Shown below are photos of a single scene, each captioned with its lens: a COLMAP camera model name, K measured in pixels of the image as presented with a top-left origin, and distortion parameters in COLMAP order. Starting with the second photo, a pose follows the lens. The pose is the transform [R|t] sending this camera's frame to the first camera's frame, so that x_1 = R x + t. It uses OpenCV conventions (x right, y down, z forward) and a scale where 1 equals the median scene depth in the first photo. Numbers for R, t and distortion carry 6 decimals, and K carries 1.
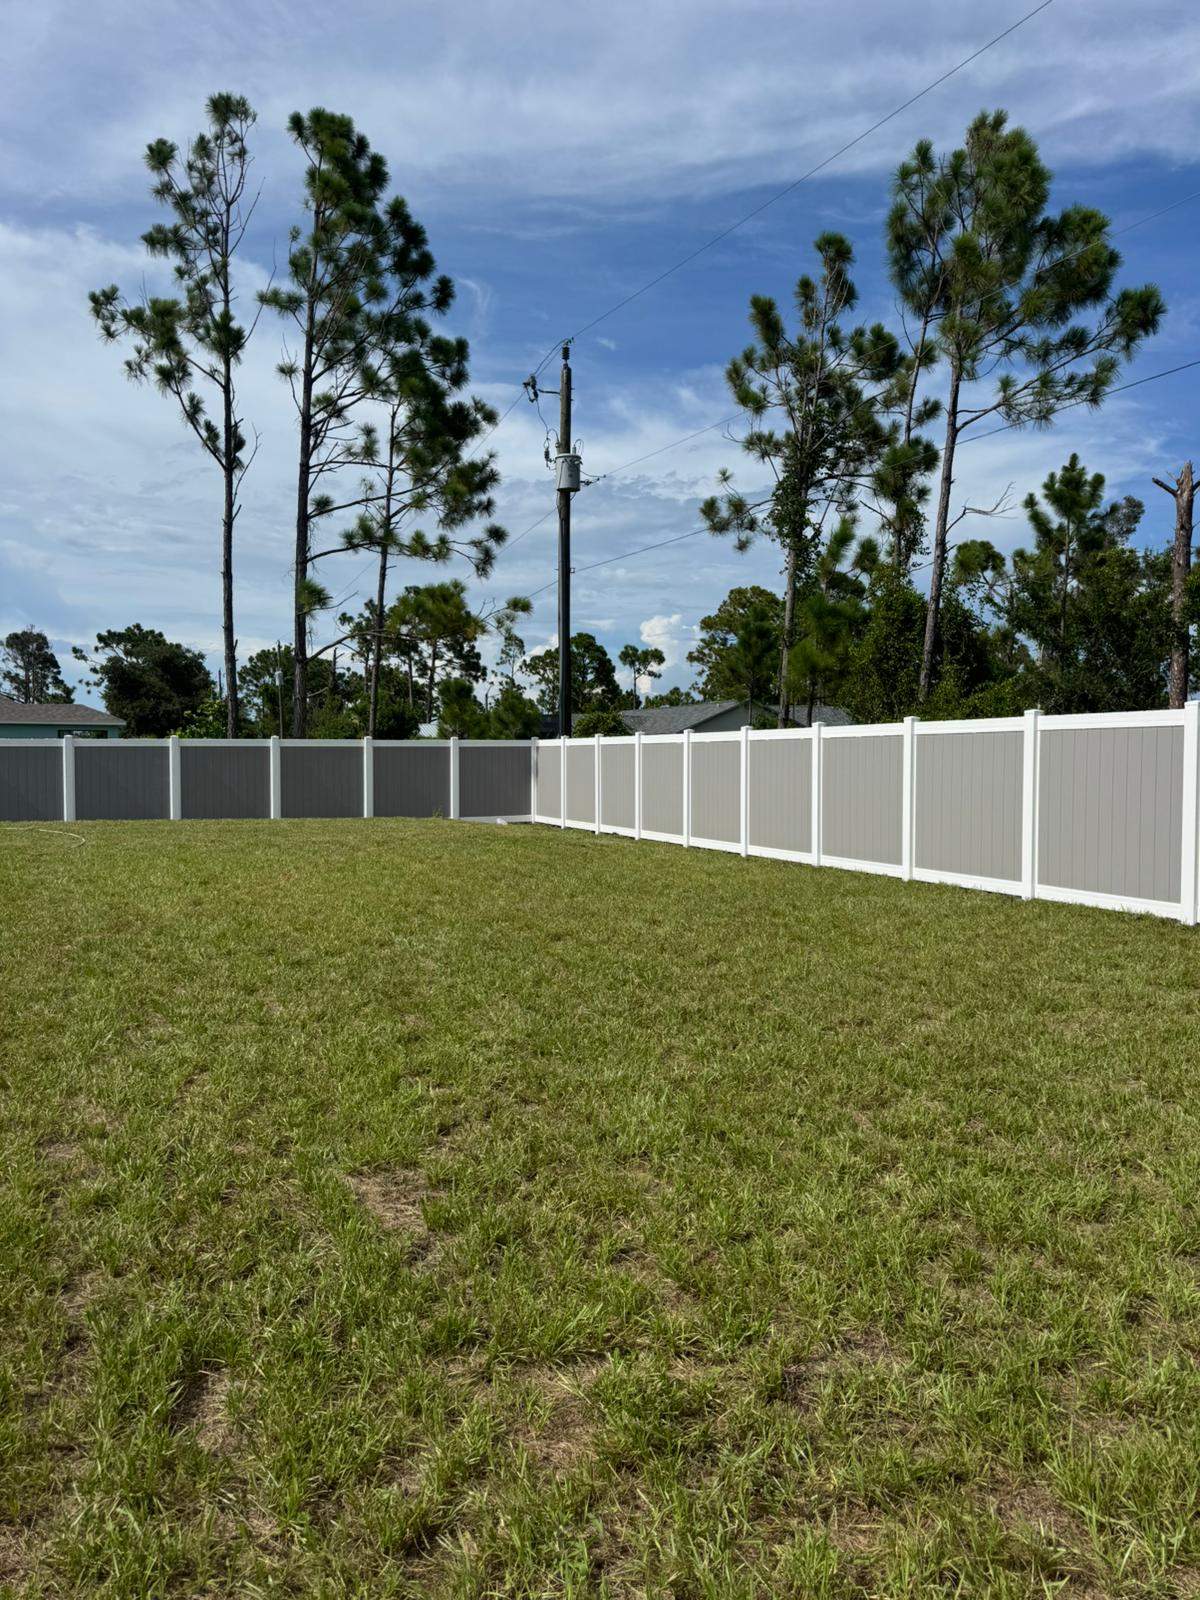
lens RADIAL K [[1120.5, 0, 623.2], [0, 1120.5, 791.6], [0, 0, 1]] dist [0.045330, -0.037275]
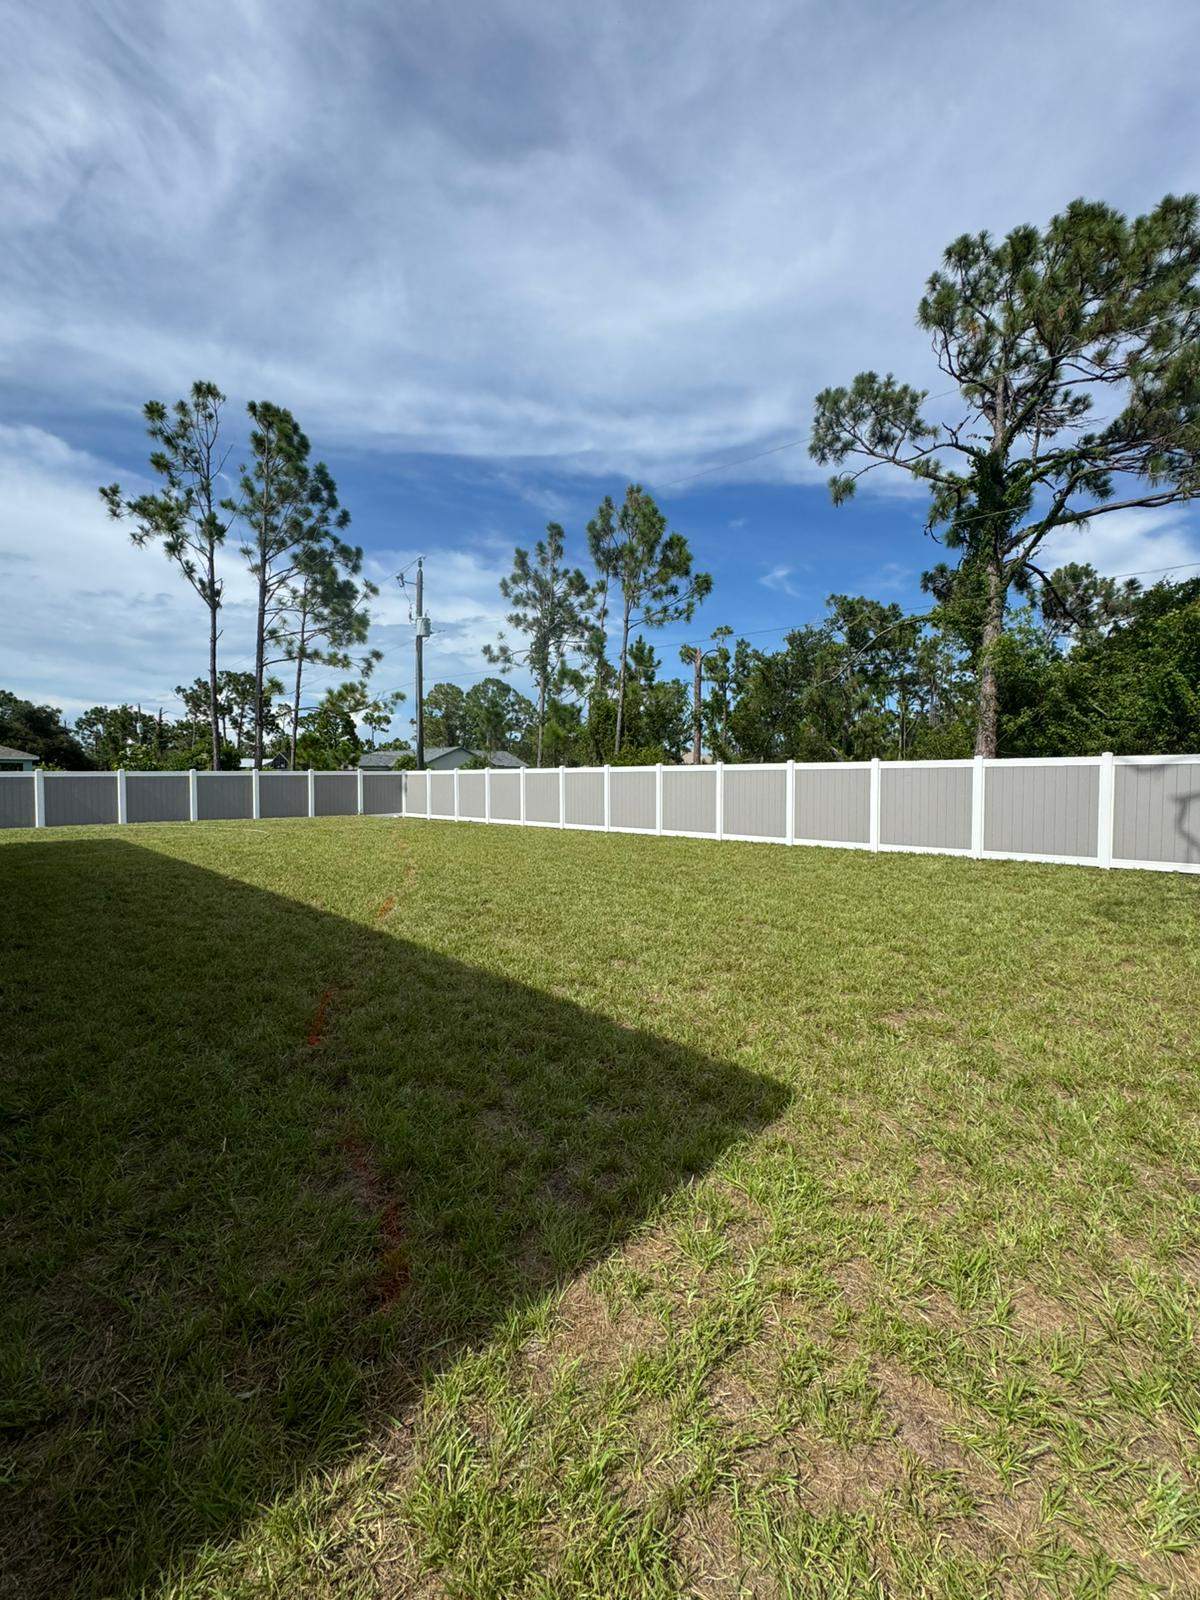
lens RADIAL K [[641.6, 0, 579.8], [0, 641.6, 799.5], [0, 0, 1]] dist [-0.002403, -0.000416]
pose [[0.920173, -0.019520, 0.391025, -0.223921], [0.017363, 0.999808, 0.009052, -0.004986], [-0.391127, -0.001540, 0.920336, -0.070414]]
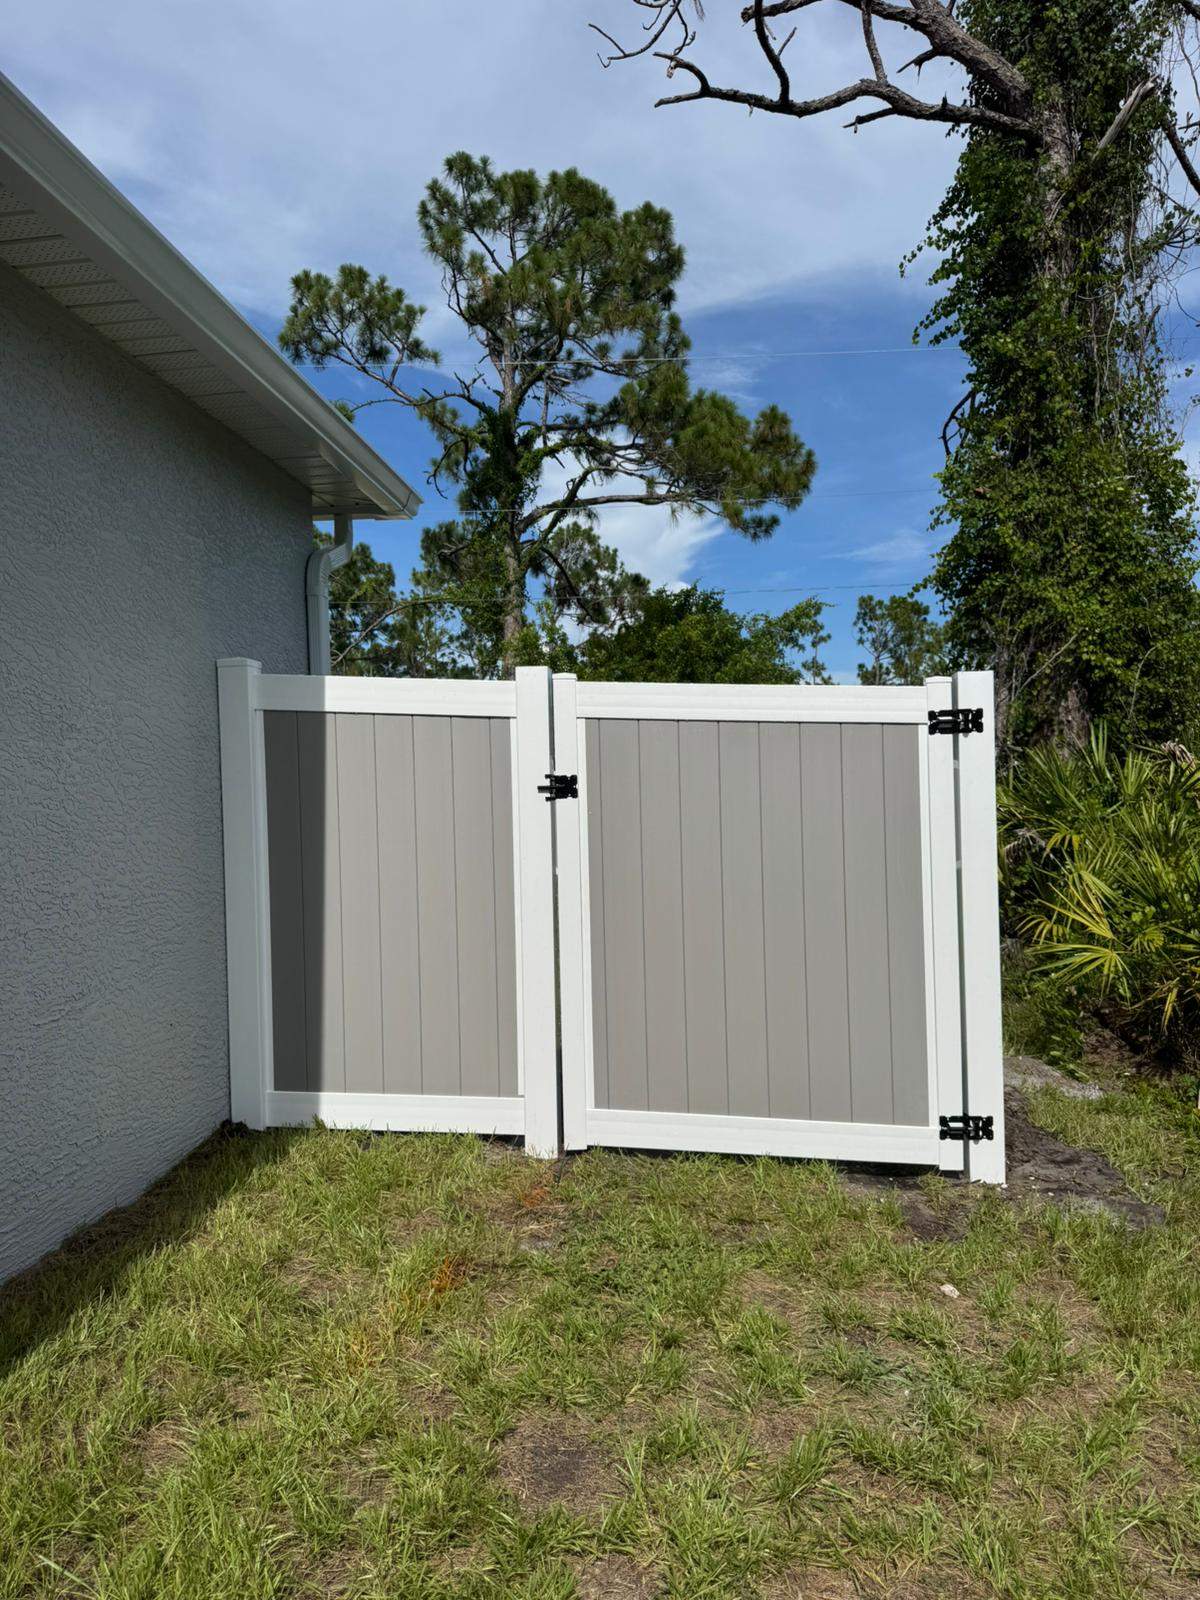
lens RADIAL K [[1121.5, 0, 600.0], [0, 1121.5, 800.0], [0, 0, 1]] dist [0.045187, -0.040426]
pose [[0.476291, -0.019701, 0.879067, -0.431980], [0.057197, 0.998326, -0.008616, 0.002588], [-0.877425, 0.054383, 0.476621, -0.168283]]
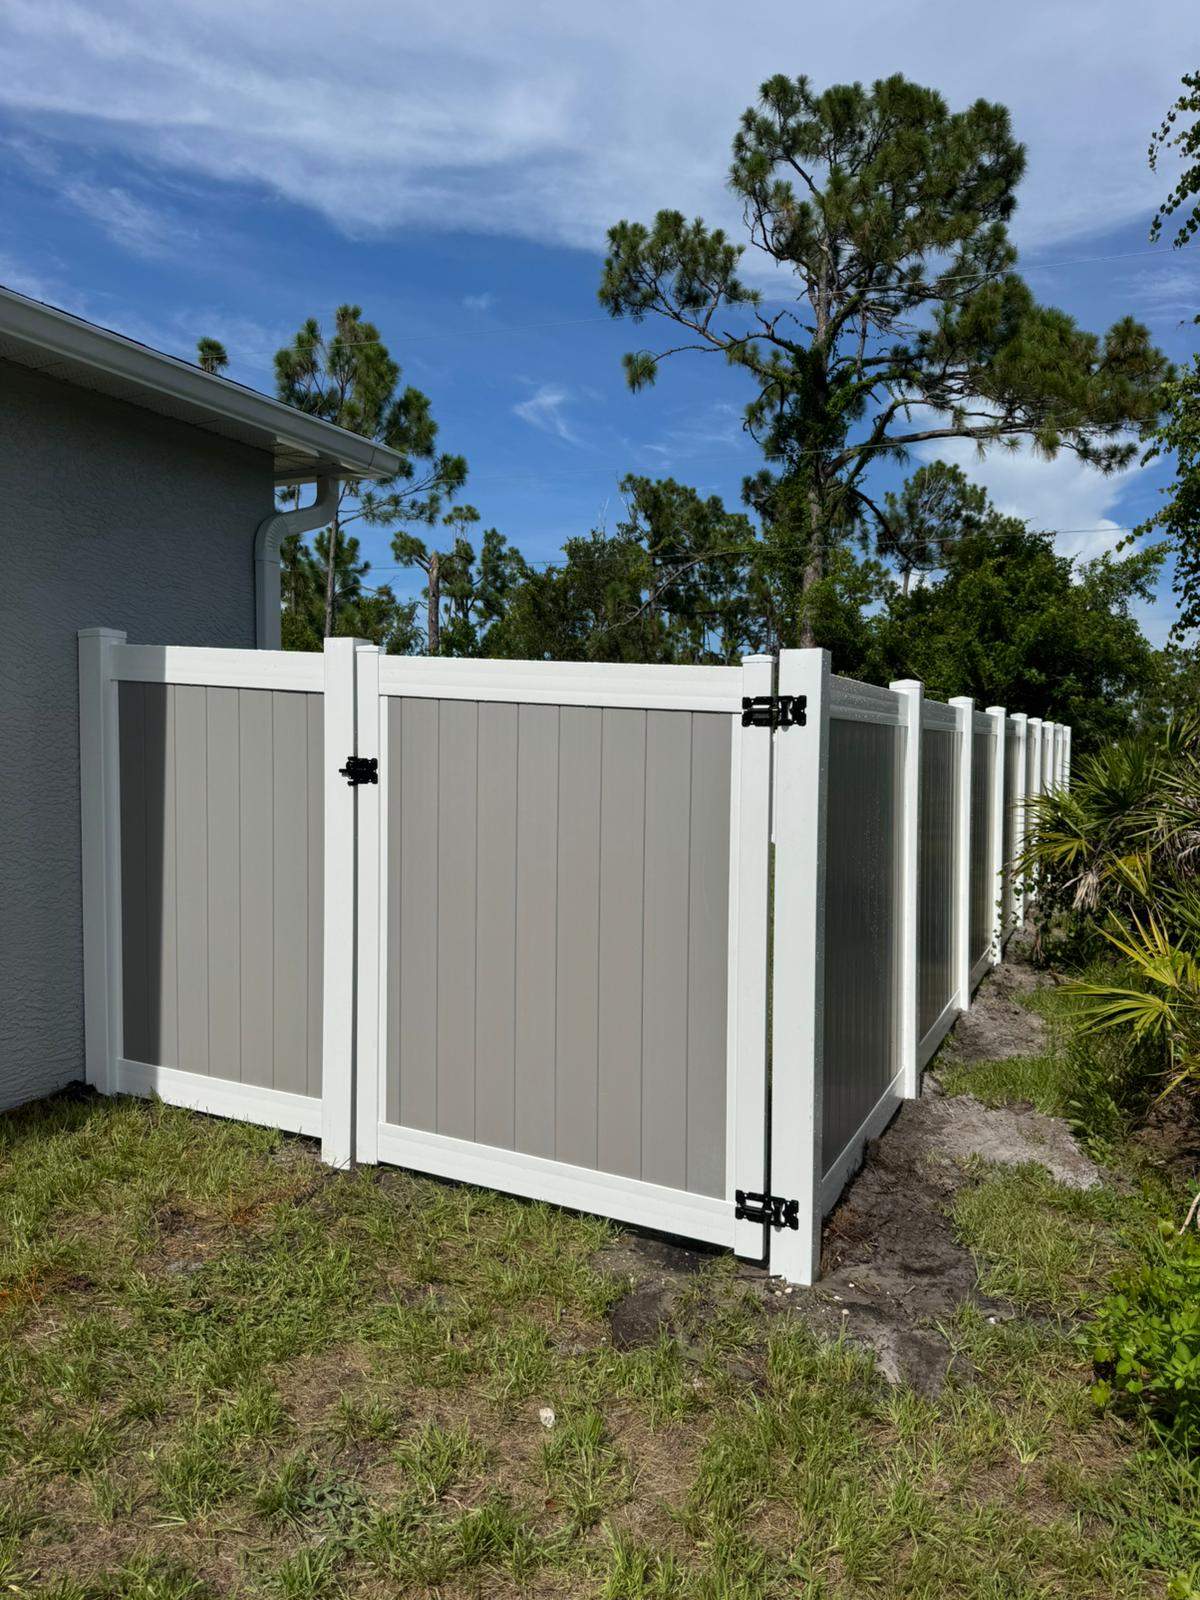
lens RADIAL K [[1121.5, 0, 600.0], [0, 1121.5, 800.0], [0, 0, 1]] dist [0.045187, -0.040426]
pose [[0.730876, -0.026718, 0.681987, -0.368400], [0.015227, 0.999623, 0.022843, -0.000167], [-0.682340, -0.006311, 0.731008, -0.217773]]
